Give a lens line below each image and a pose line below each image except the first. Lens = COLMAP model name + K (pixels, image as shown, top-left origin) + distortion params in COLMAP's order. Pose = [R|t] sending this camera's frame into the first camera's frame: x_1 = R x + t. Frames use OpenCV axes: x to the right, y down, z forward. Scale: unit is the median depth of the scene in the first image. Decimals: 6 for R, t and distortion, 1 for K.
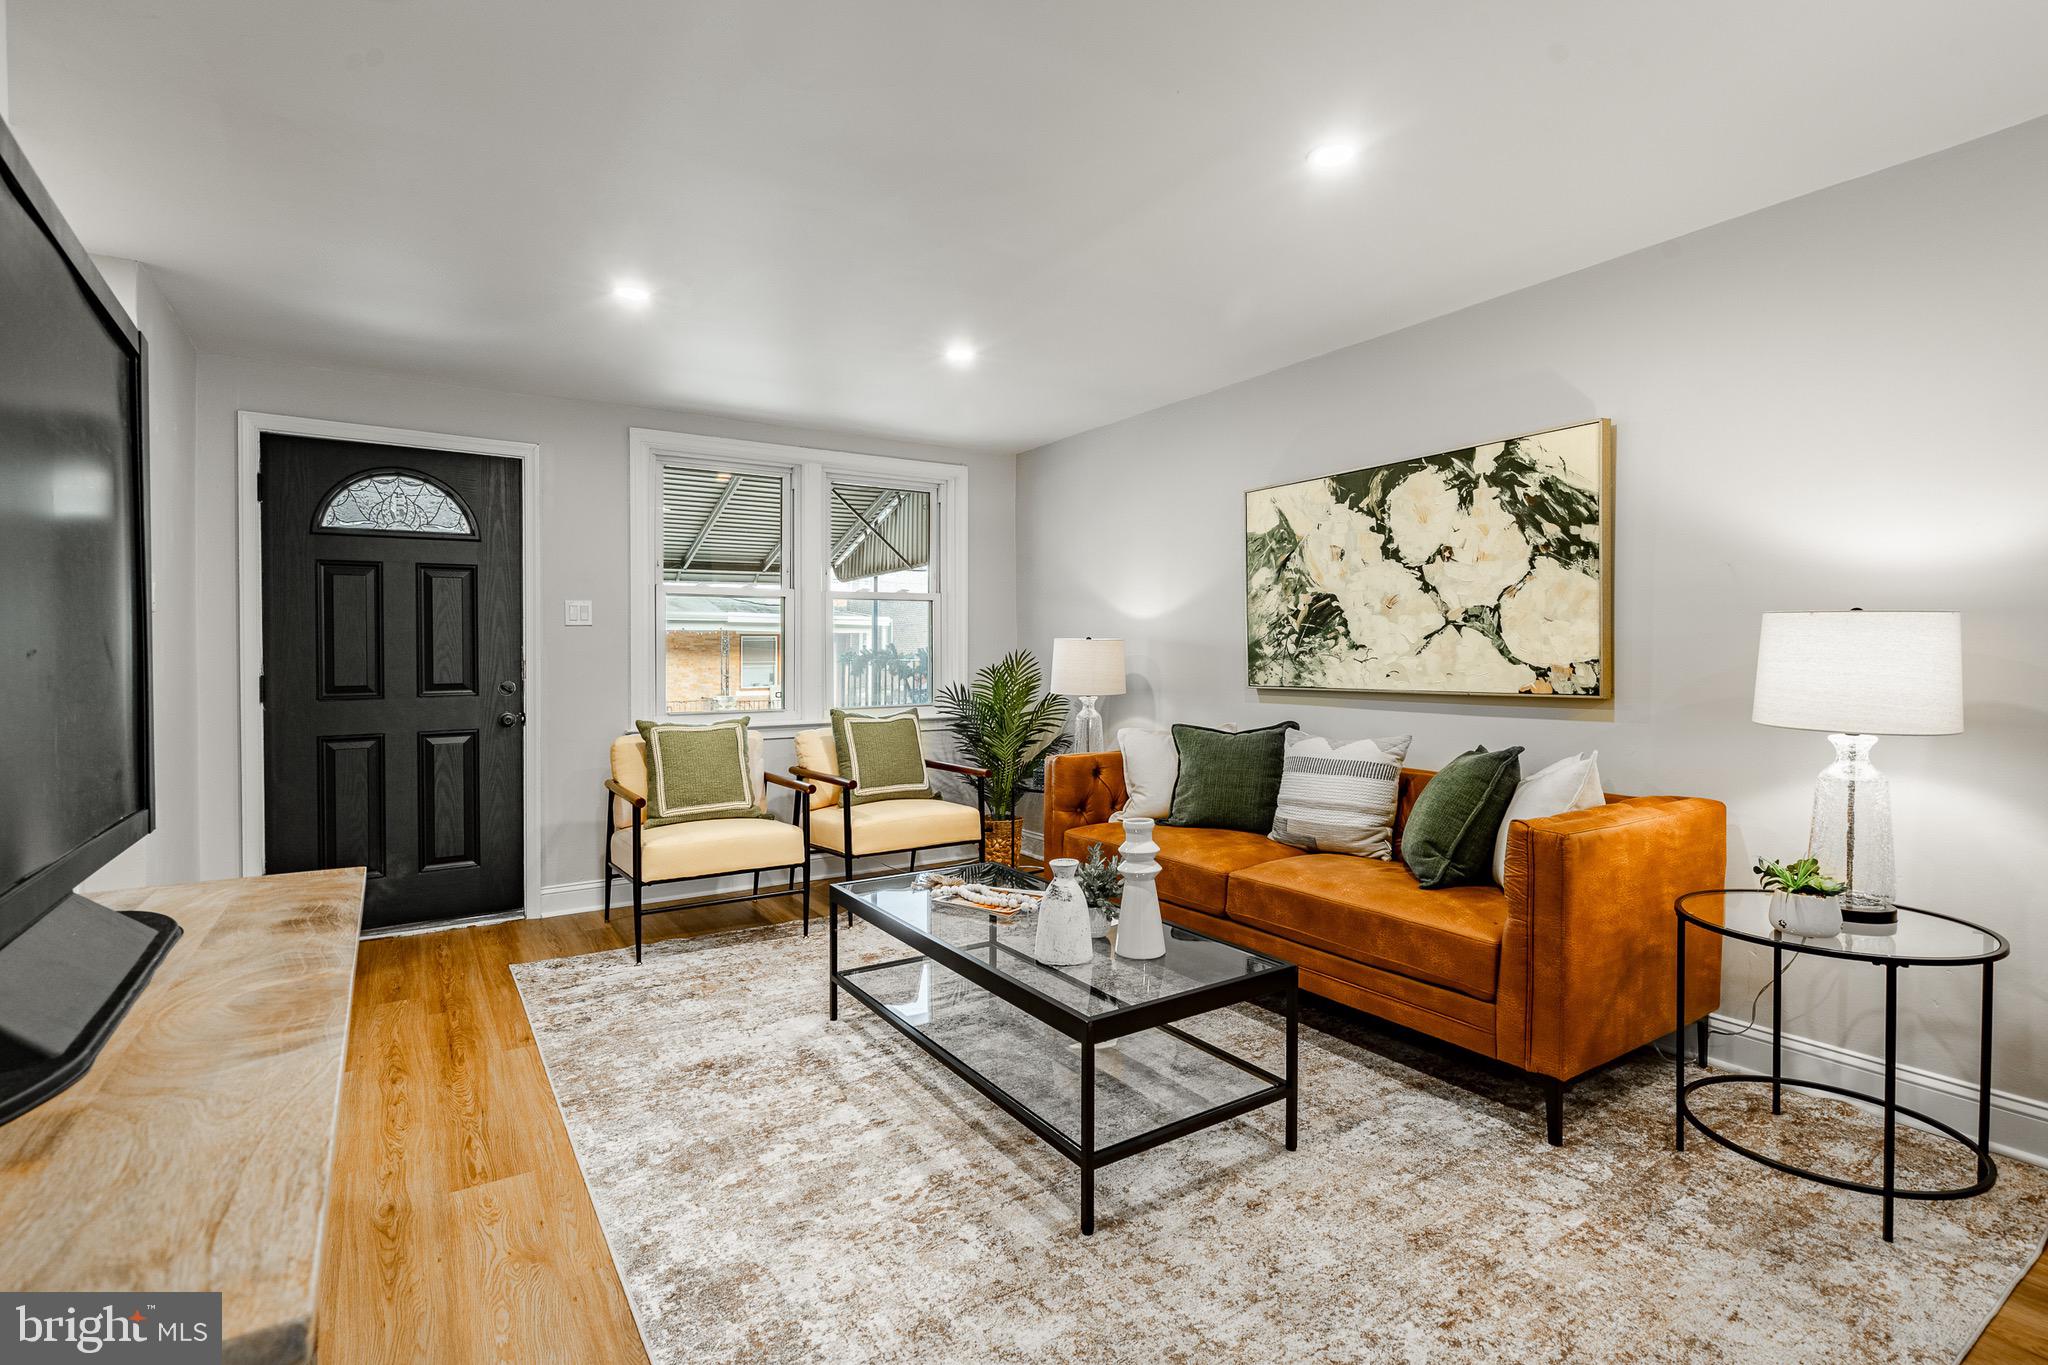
lens RADIAL K [[960.9, 0, 1022.3], [0, 960.9, 665.6], [0, 0, 1]] dist [0.002078, 0.001299]
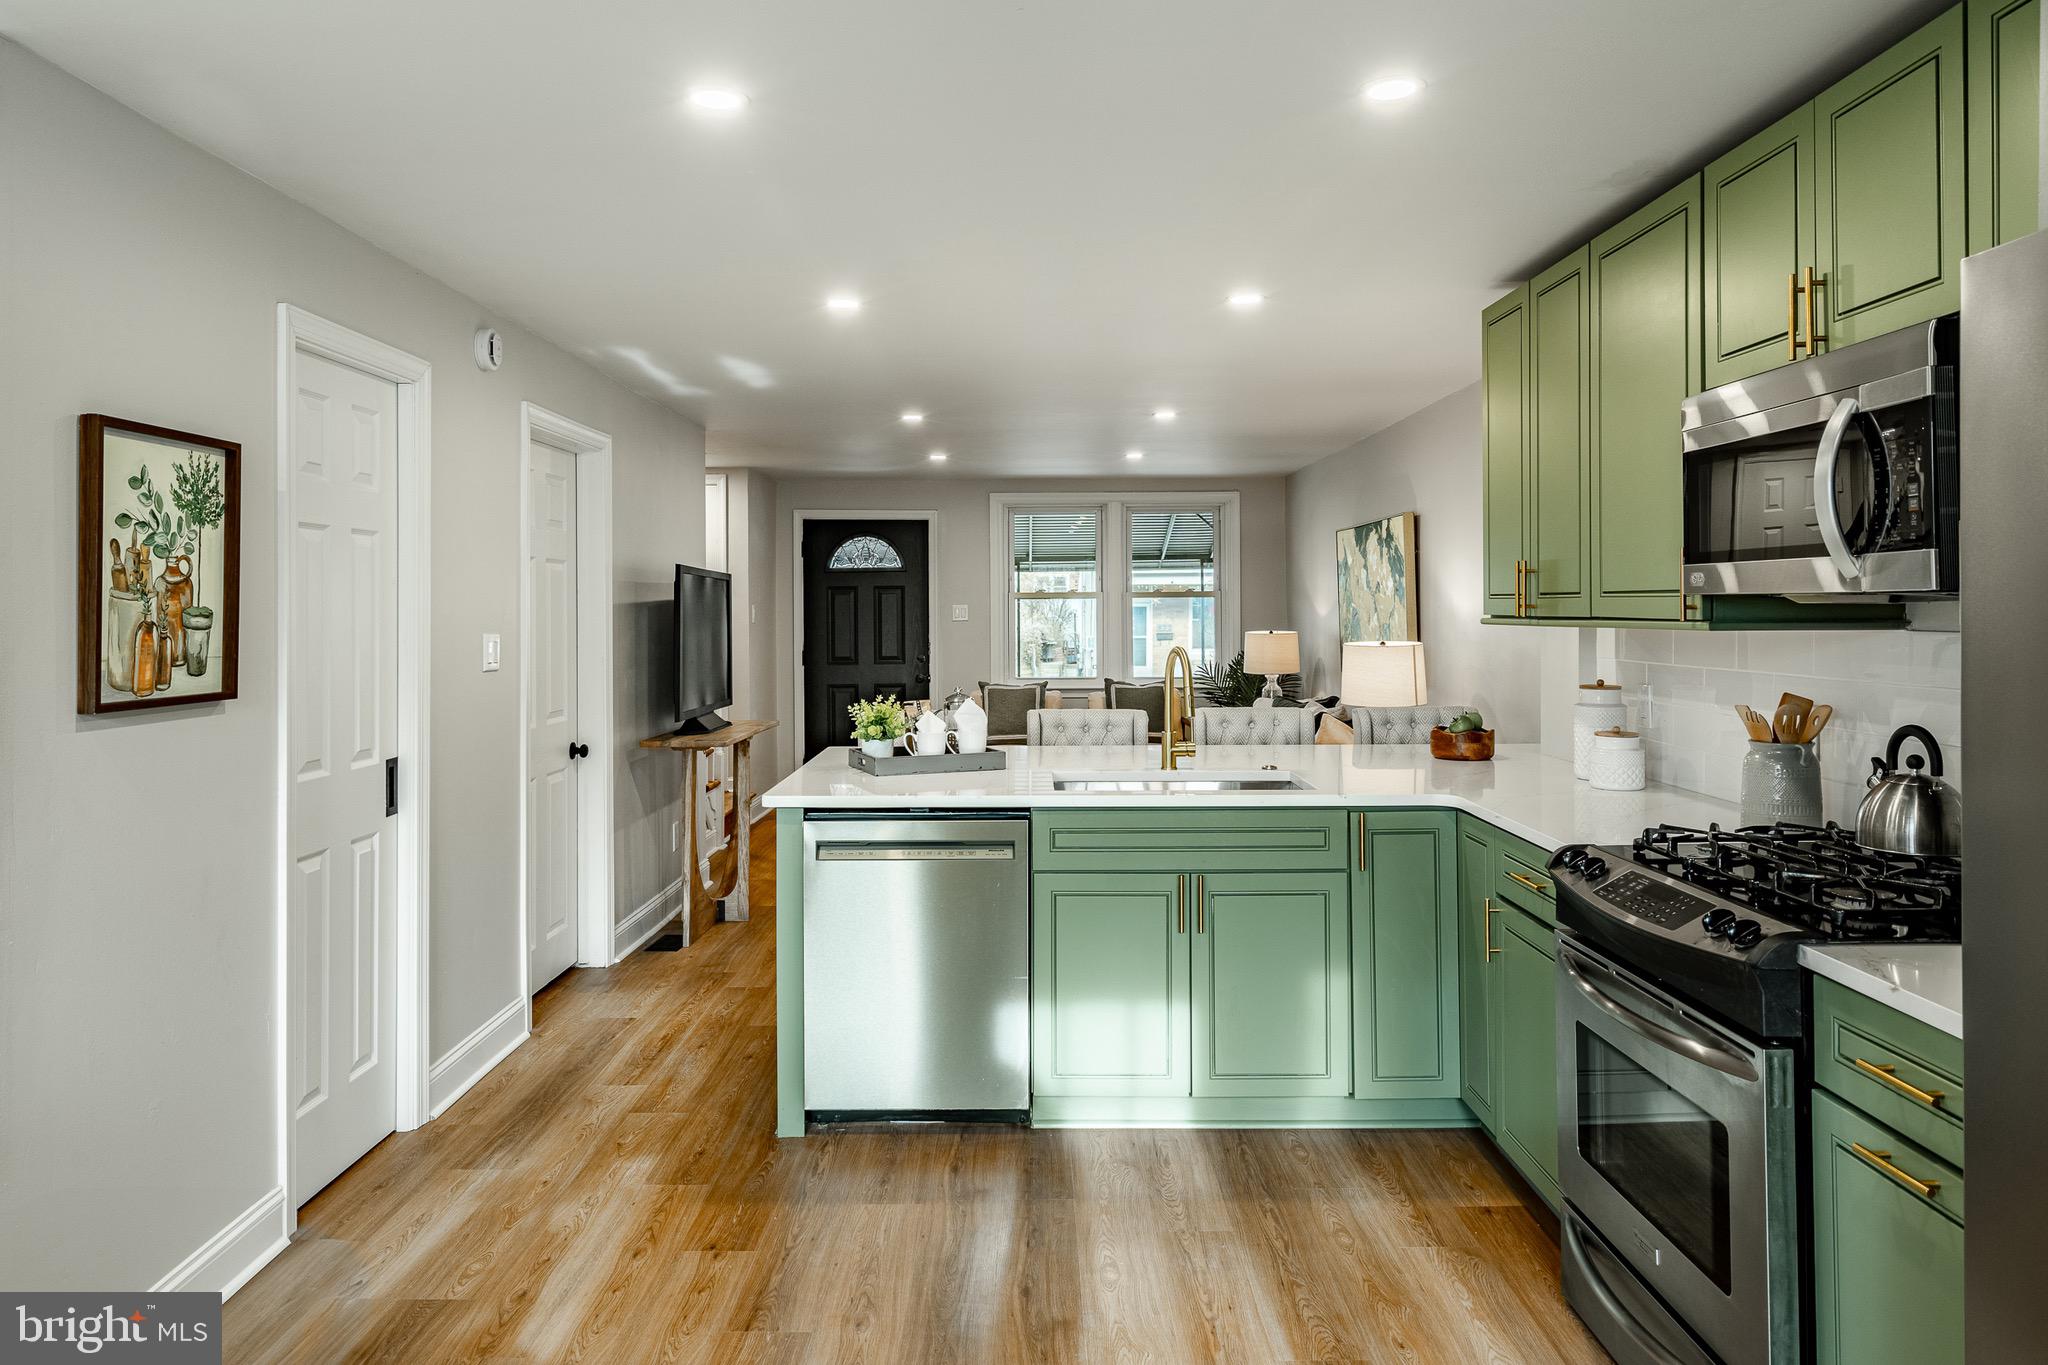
lens RADIAL K [[1342.5, 0, 1002.1], [0, 1342.5, 609.8], [0, 0, 1]] dist [-0.001099, 0.000915]
pose [[0.826389, 0.002747, -0.563094, 1.144412], [-0.005457, 0.999980, -0.003131, -0.072506], [0.563074, 0.005660, 0.826387, -1.075386]]
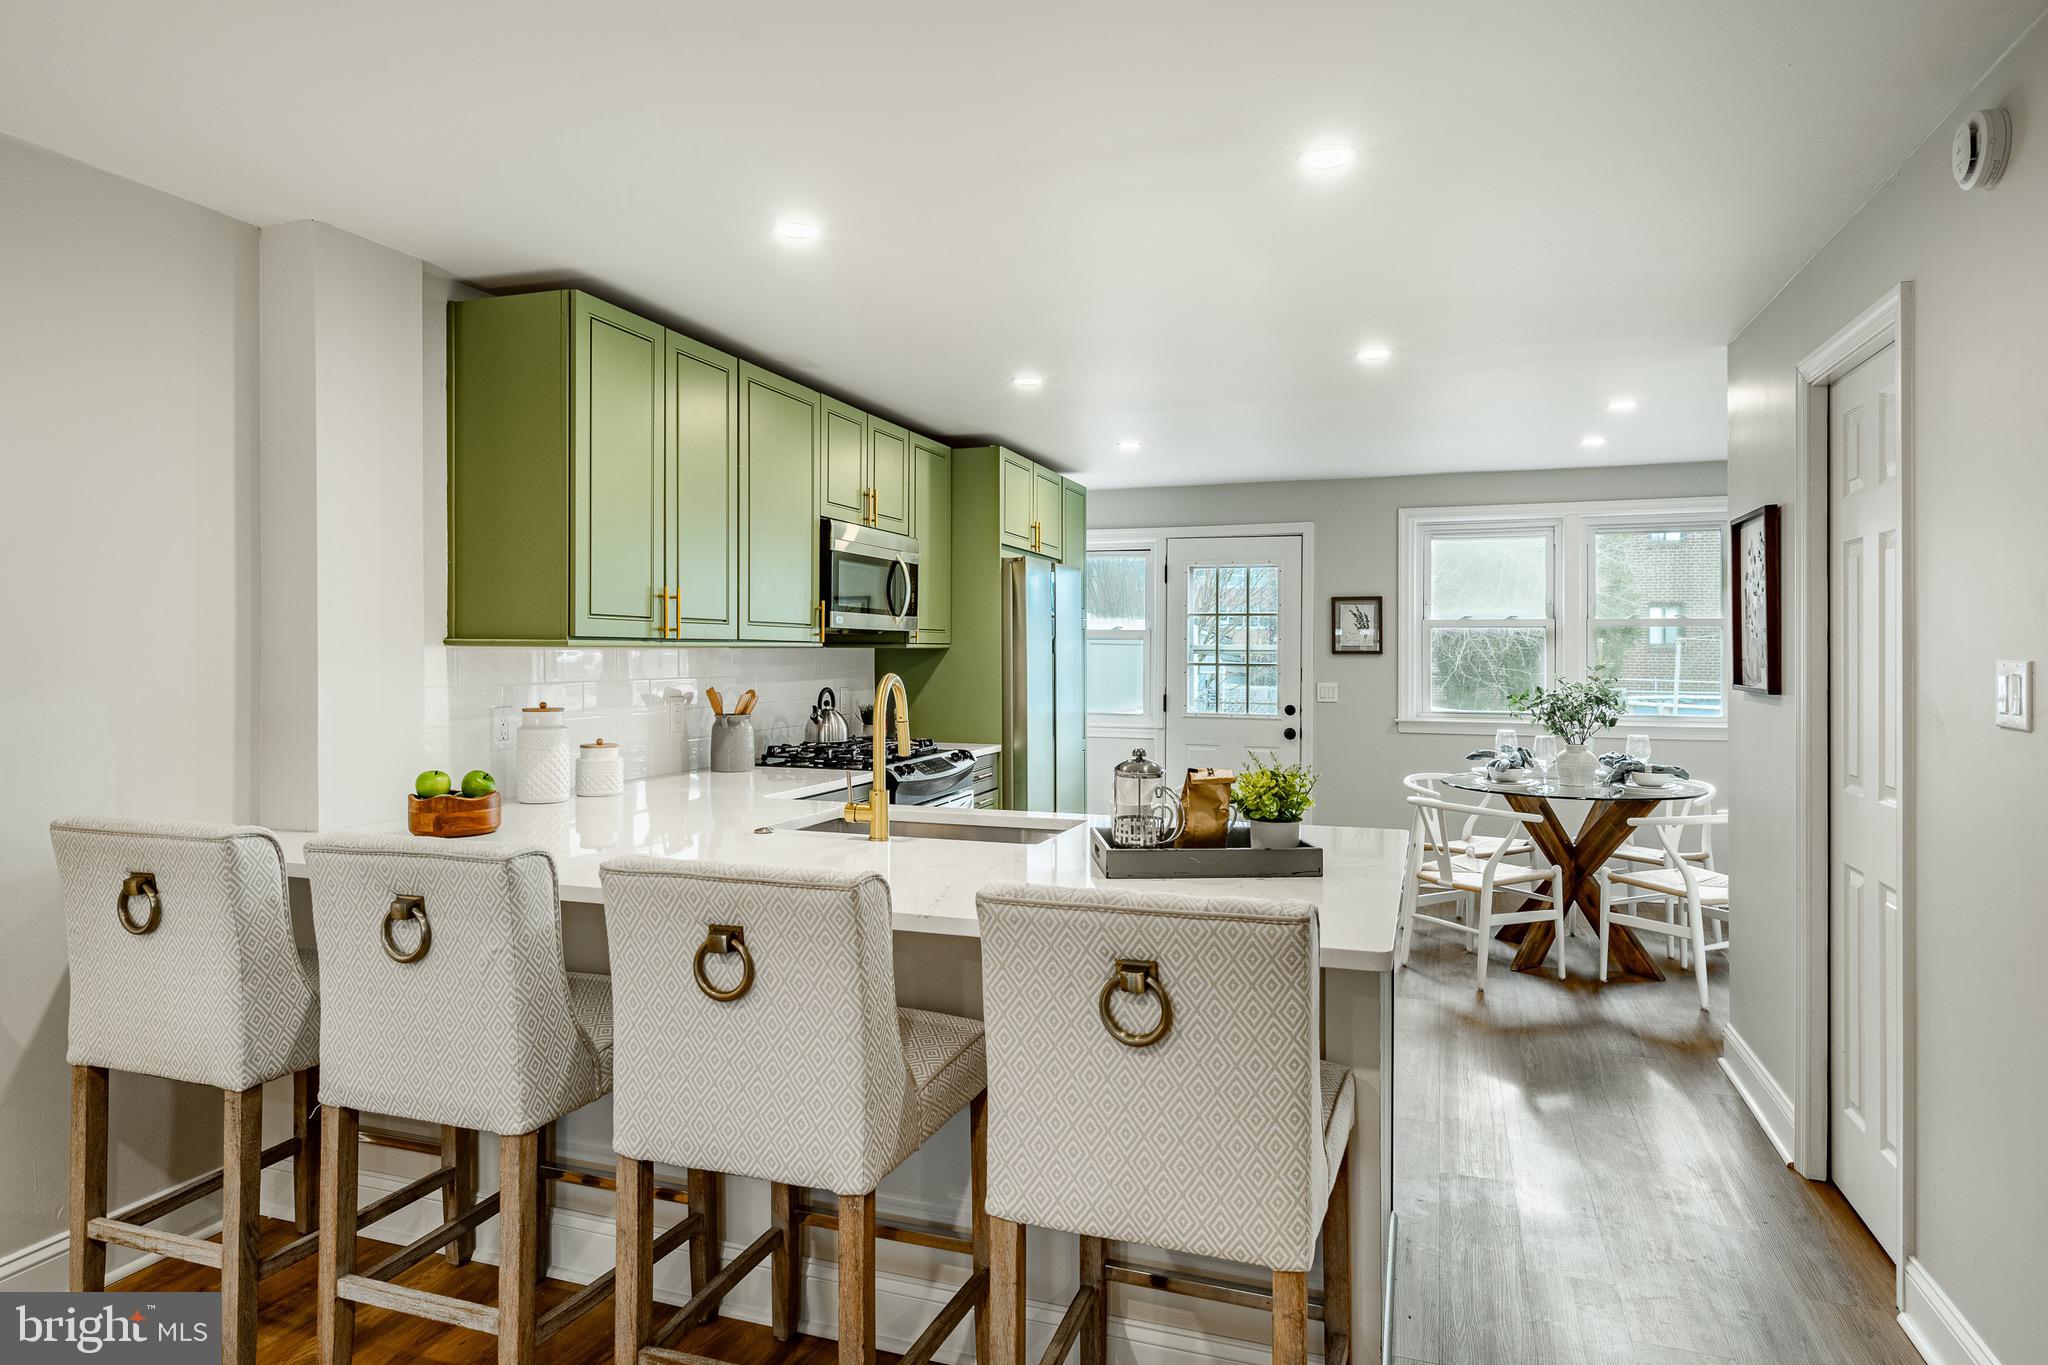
lens RADIAL K [[1145.3, 0, 1016.3], [0, 1145.3, 667.5], [0, 0, 1]] dist [-0.002922, -0.000203]
pose [[-0.595122, -0.007839, 0.803597, -0.141079], [0.007540, 0.999854, 0.015337, -0.060069], [-0.803600, 0.015186, -0.594976, 0.455051]]
